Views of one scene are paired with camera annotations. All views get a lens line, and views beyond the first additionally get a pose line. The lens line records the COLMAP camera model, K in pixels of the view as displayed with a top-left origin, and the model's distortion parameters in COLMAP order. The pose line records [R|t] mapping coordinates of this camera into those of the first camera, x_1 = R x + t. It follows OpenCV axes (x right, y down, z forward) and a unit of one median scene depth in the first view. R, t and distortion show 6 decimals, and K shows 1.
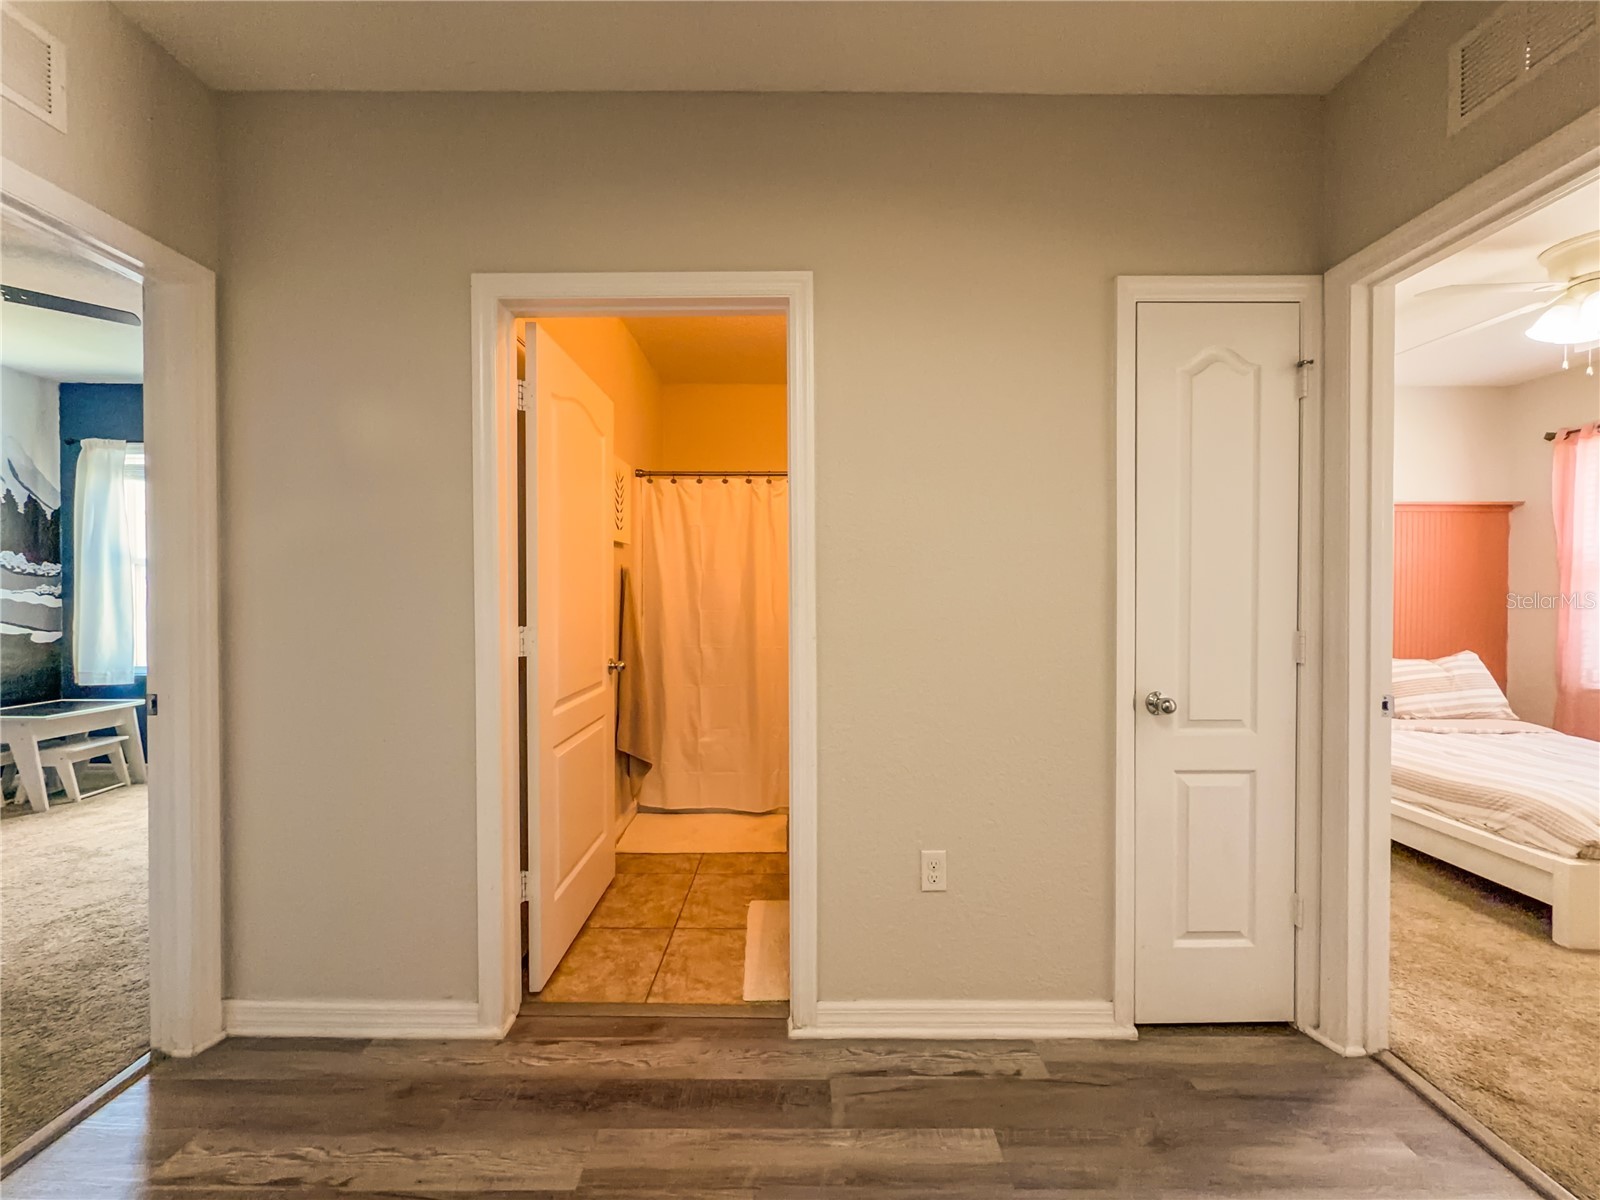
lens RADIAL K [[639.9, 0, 798.6], [0, 639.9, 599.5], [0, 0, 1]] dist [0.000866, 0.000093]
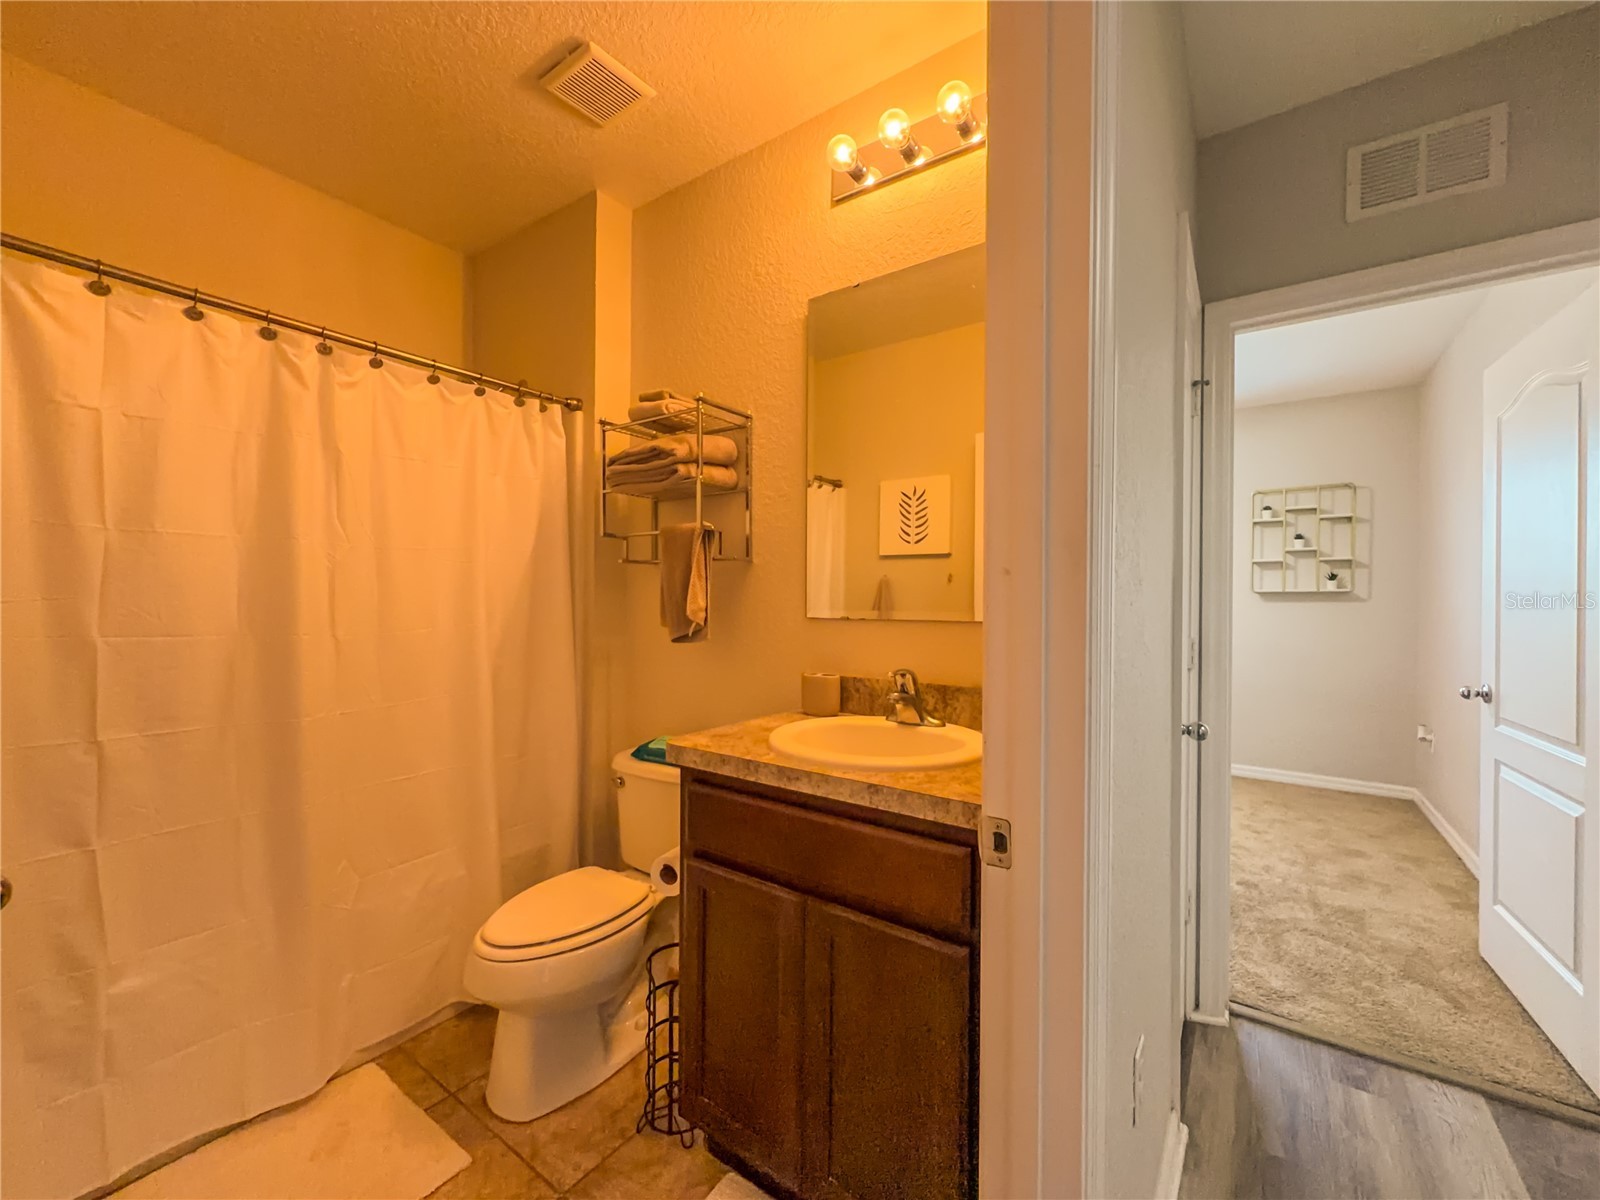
lens RADIAL K [[639.9, 0, 798.6], [0, 639.9, 599.5], [0, 0, 1]] dist [0.000866, 0.000093]
pose [[0.580101, 0.005411, 0.814526, -0.443659], [0.000774, 0.999974, -0.007194, -0.005681], [-0.814544, 0.004804, 0.580082, 0.918151]]
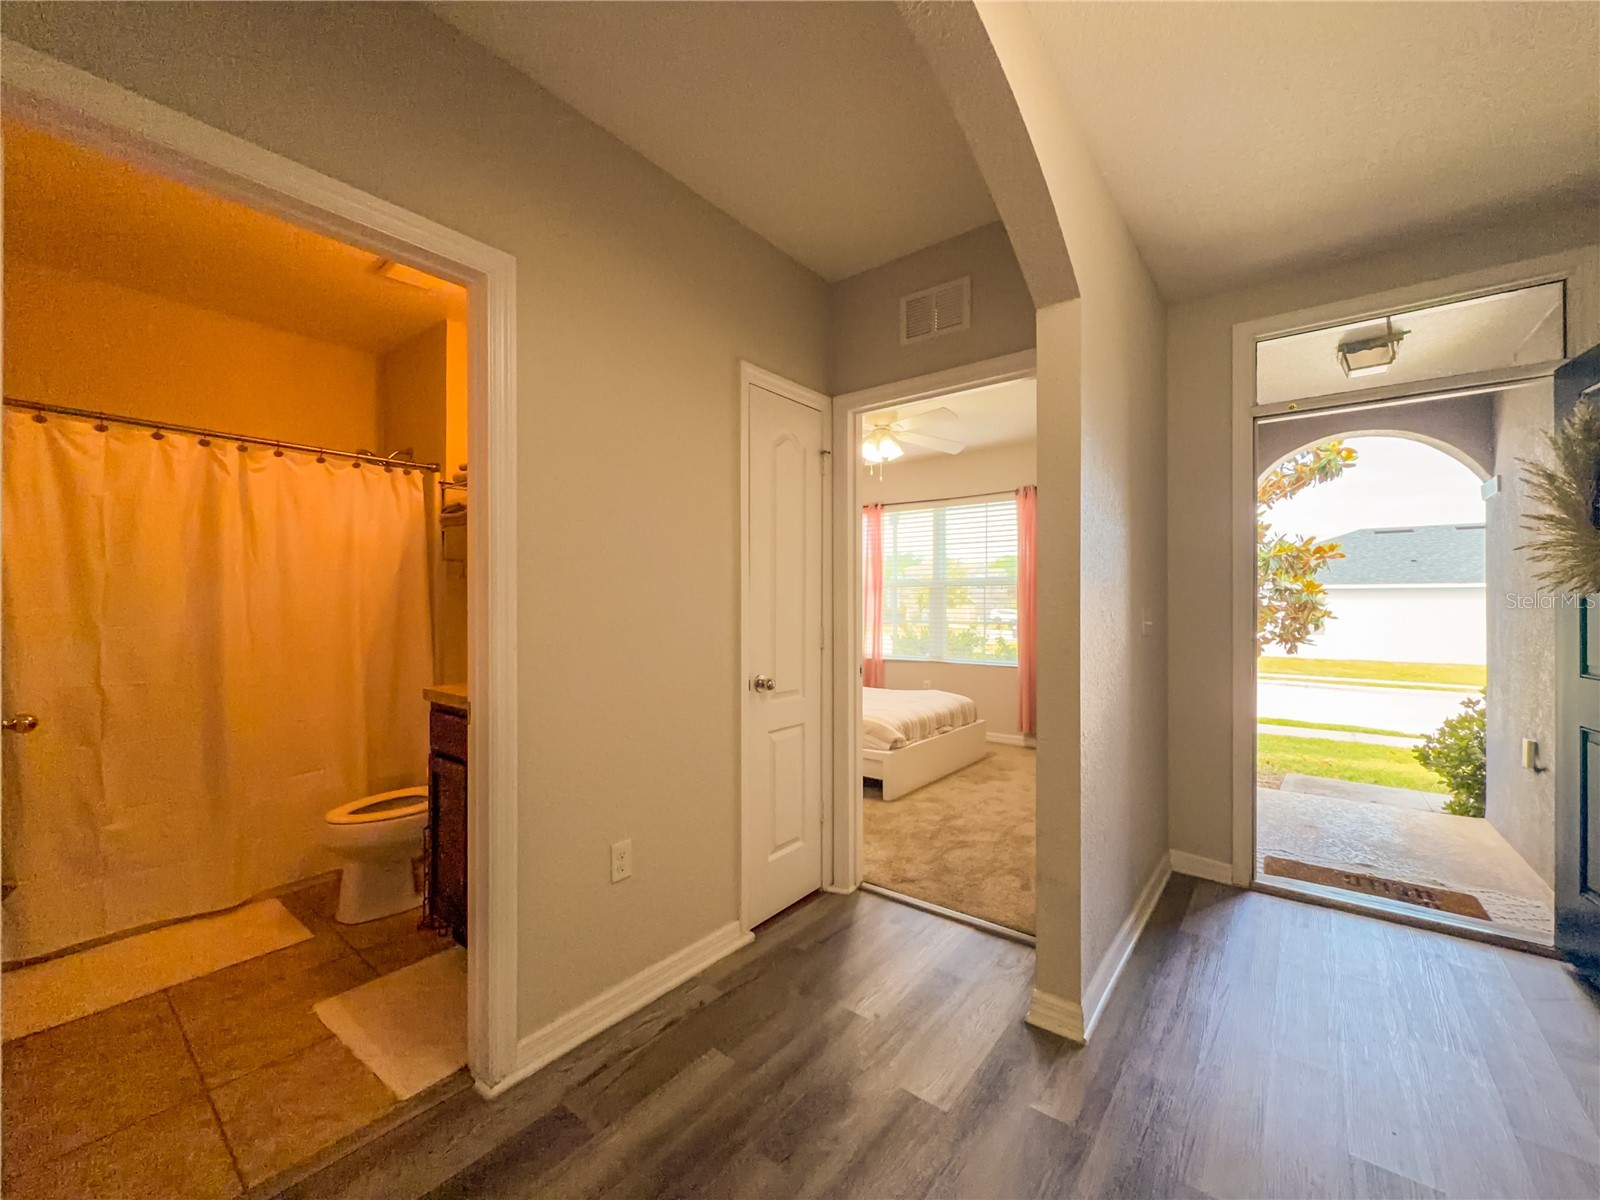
lens RADIAL K [[639.9, 0, 798.6], [0, 639.9, 599.5], [0, 0, 1]] dist [0.000866, 0.000093]
pose [[0.623042, 0.004873, 0.782173, -0.444529], [0.008041, 0.999888, -0.012634, 0.003601], [-0.782147, 0.014161, 0.622933, 0.097004]]
